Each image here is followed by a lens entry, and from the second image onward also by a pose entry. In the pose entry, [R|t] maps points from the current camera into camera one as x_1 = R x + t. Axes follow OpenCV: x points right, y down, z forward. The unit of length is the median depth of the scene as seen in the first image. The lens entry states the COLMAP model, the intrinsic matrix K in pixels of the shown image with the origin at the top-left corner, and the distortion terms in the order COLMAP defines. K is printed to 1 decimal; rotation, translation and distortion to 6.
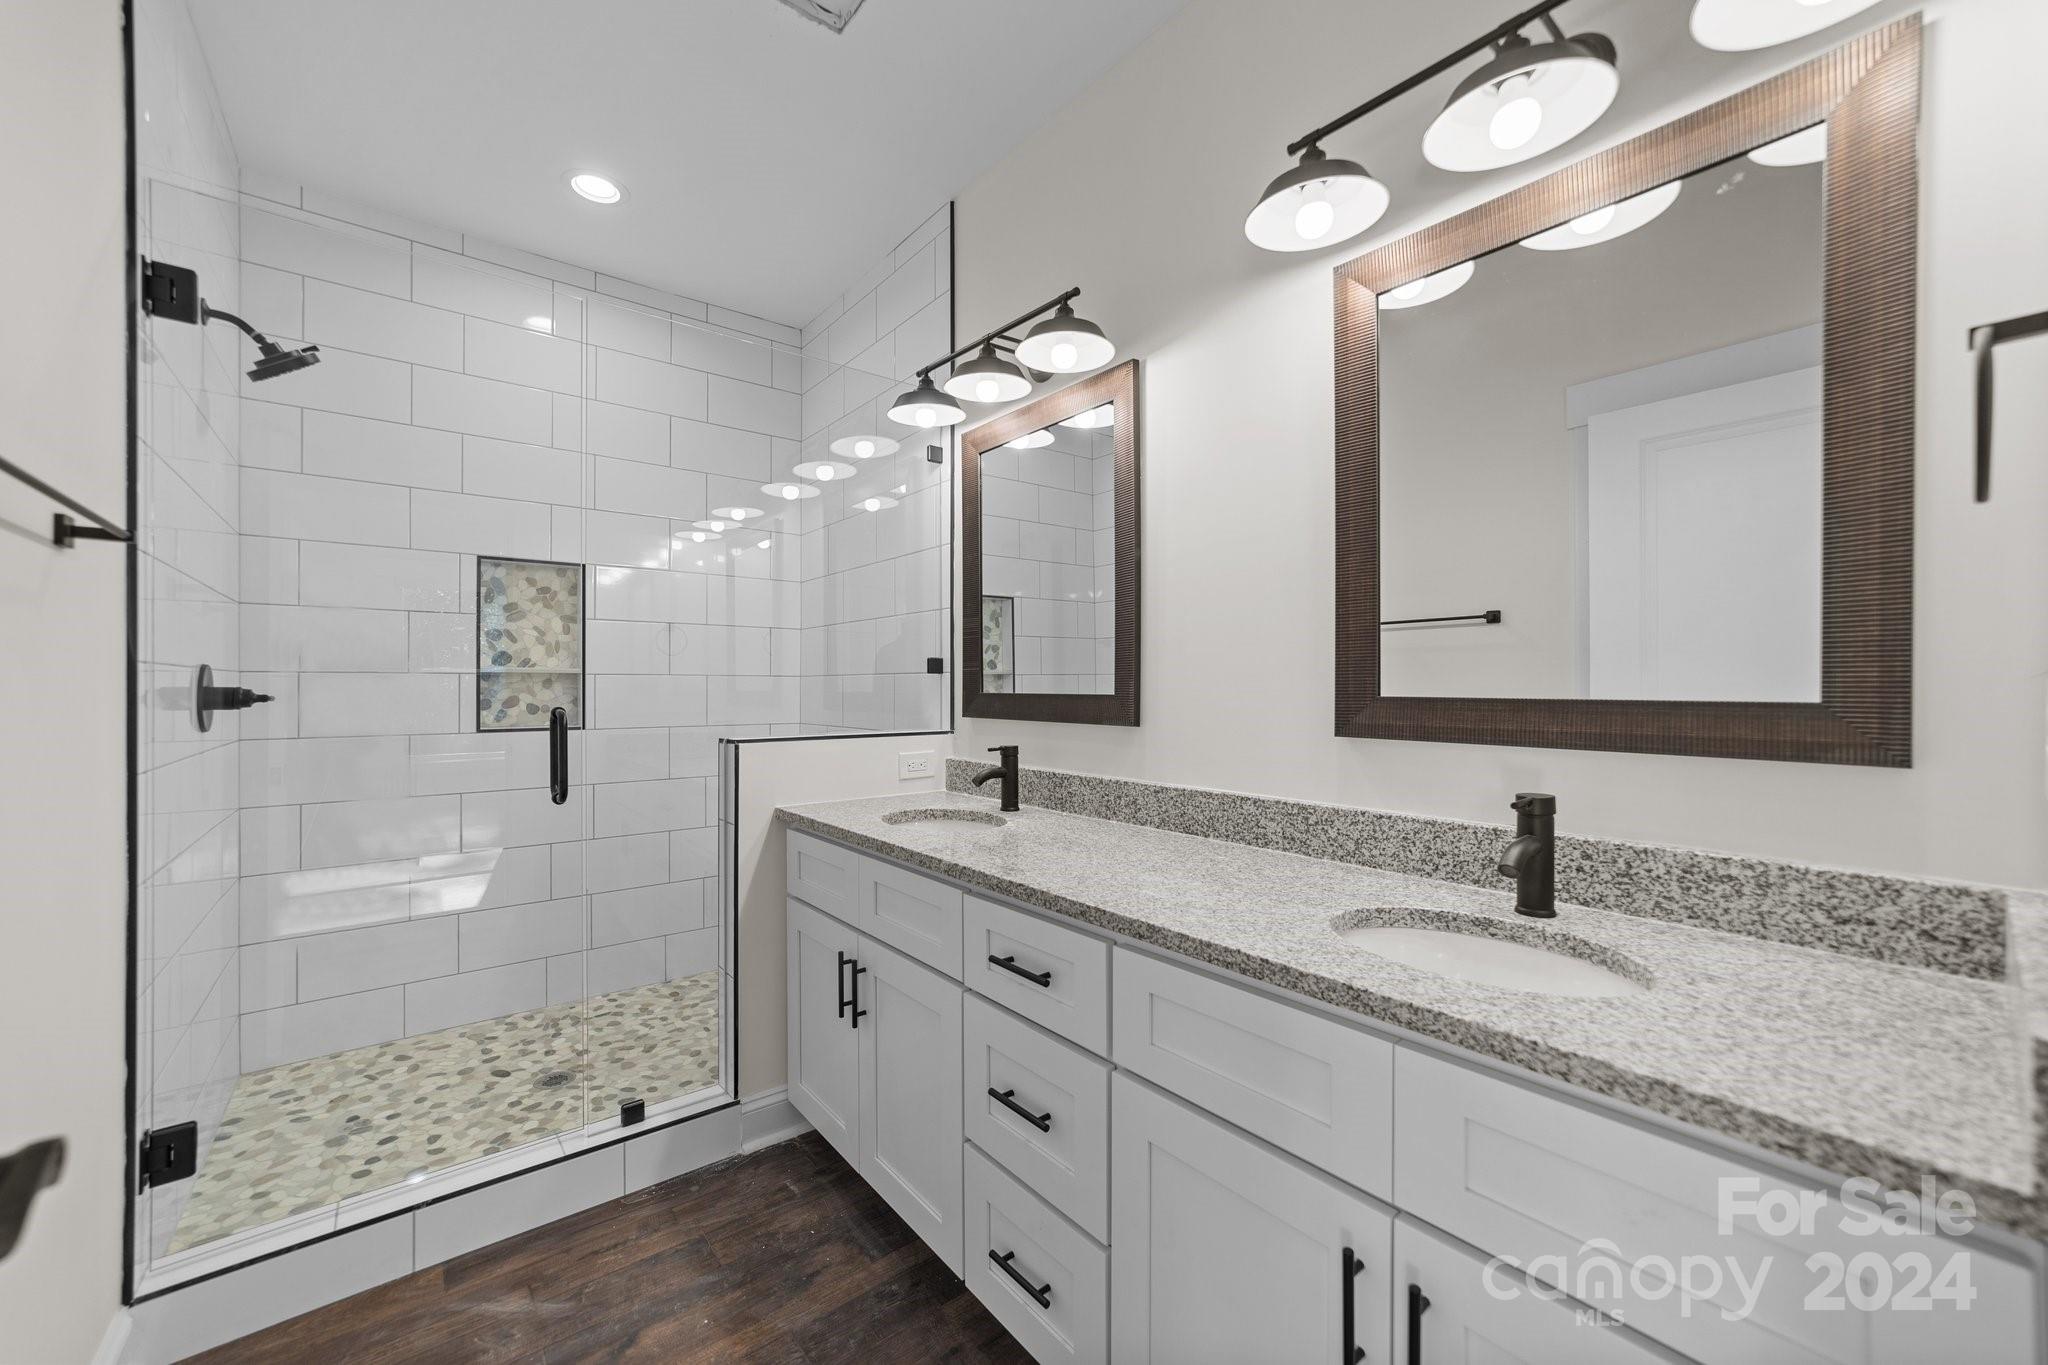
lens RADIAL K [[787.1, 0, 1032.0], [0, 787.1, 680.1], [0, 0, 1]] dist [-0.019908, 0.009127]
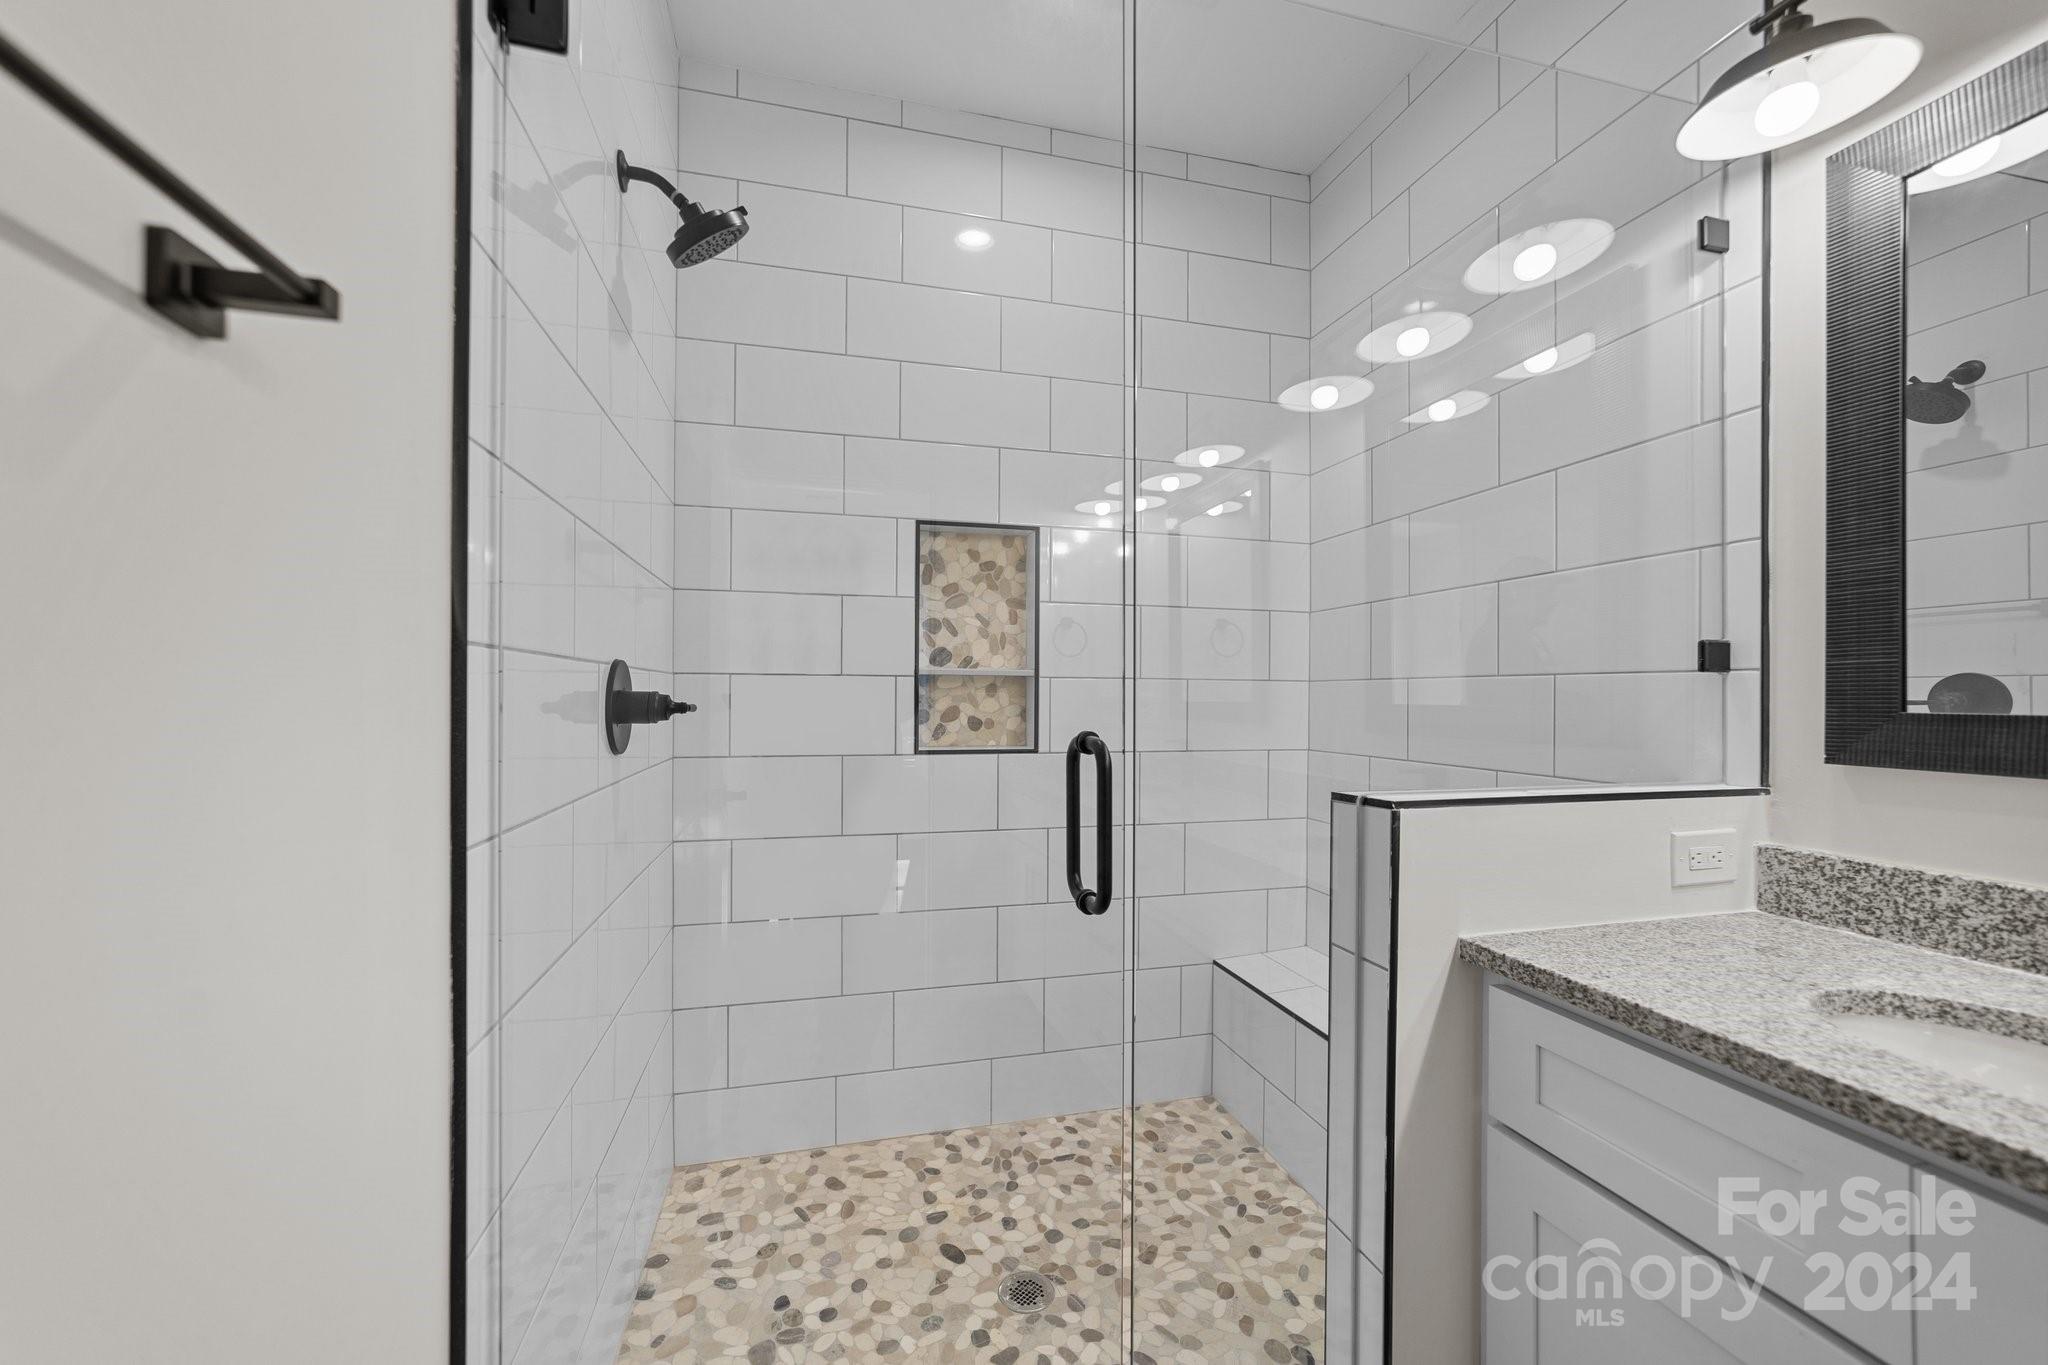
lens RADIAL K [[787.1, 0, 1041.6], [0, 787.1, 689.2], [0, 0, 1]] dist [-0.019908, 0.009127]
pose [[0.919004, 0.002630, -0.394238, -0.321863], [-0.003207, 0.999995, -0.000804, 0.004694], [0.394234, 0.002003, 0.919008, 0.376180]]
